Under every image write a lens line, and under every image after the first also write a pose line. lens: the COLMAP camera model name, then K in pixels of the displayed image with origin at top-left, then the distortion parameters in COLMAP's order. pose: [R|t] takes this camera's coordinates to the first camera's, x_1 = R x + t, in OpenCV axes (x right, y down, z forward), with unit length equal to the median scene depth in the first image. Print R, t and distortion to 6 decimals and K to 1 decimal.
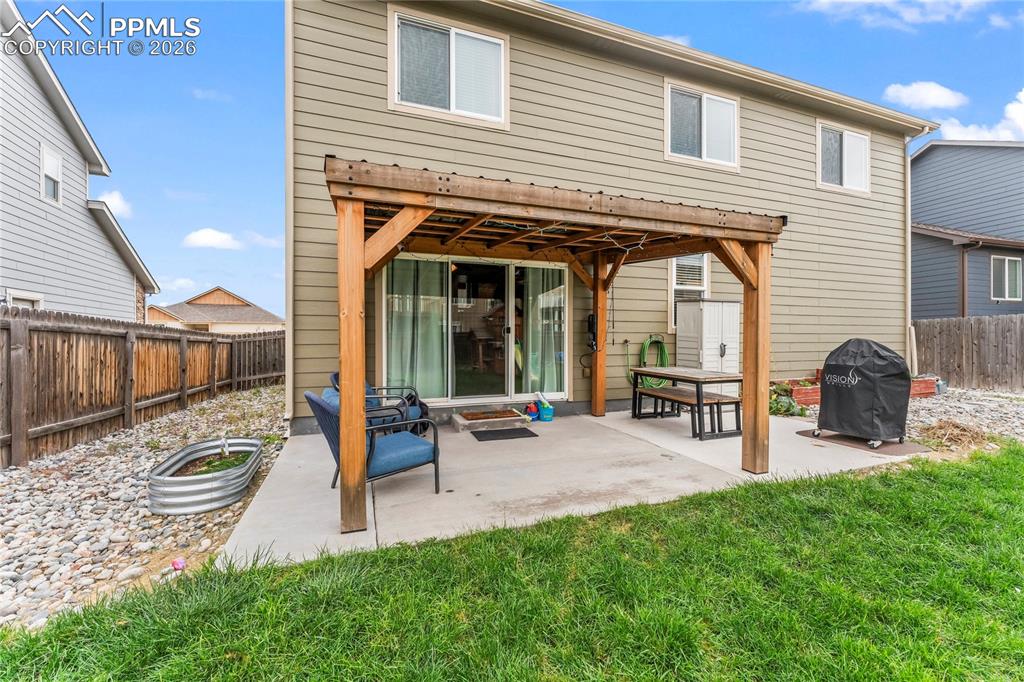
lens RADIAL K [[418.9, 0, 510.4], [0, 418.9, 340.4], [0, 0, 1]] dist [0.001223, -0.000032]
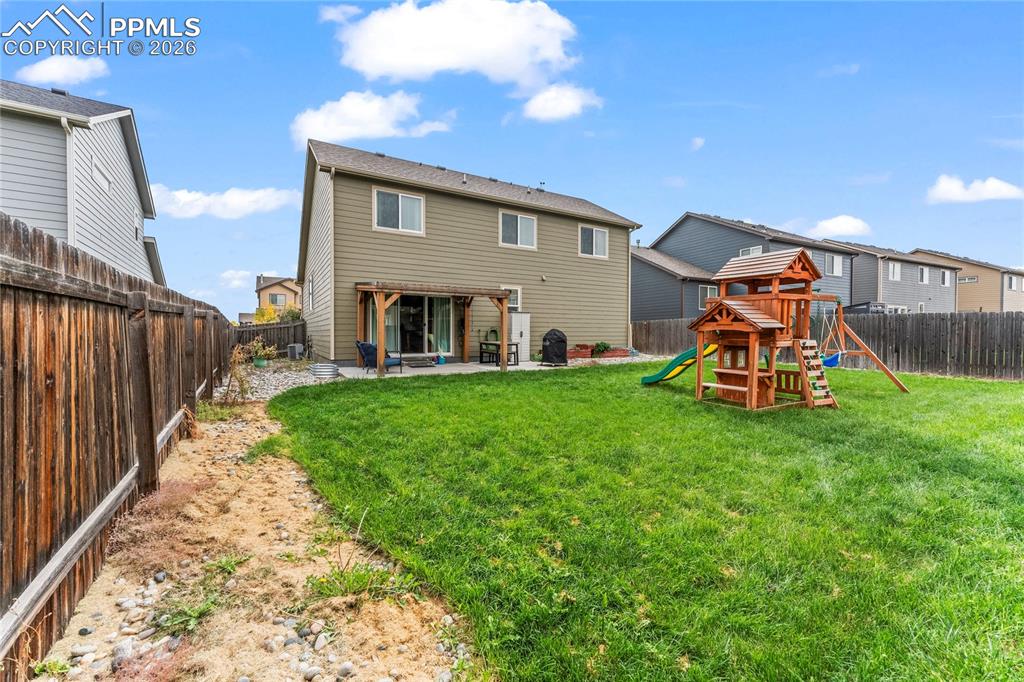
lens RADIAL K [[418.9, 0, 511.1], [0, 418.9, 338.7], [0, 0, 1]] dist [0.001223, -0.000032]
pose [[0.983391, 0.000433, 0.181500, 0.041929], [-0.003437, 0.999862, 0.016238, 0.011500], [-0.181468, -0.016592, 0.983257, -1.278979]]
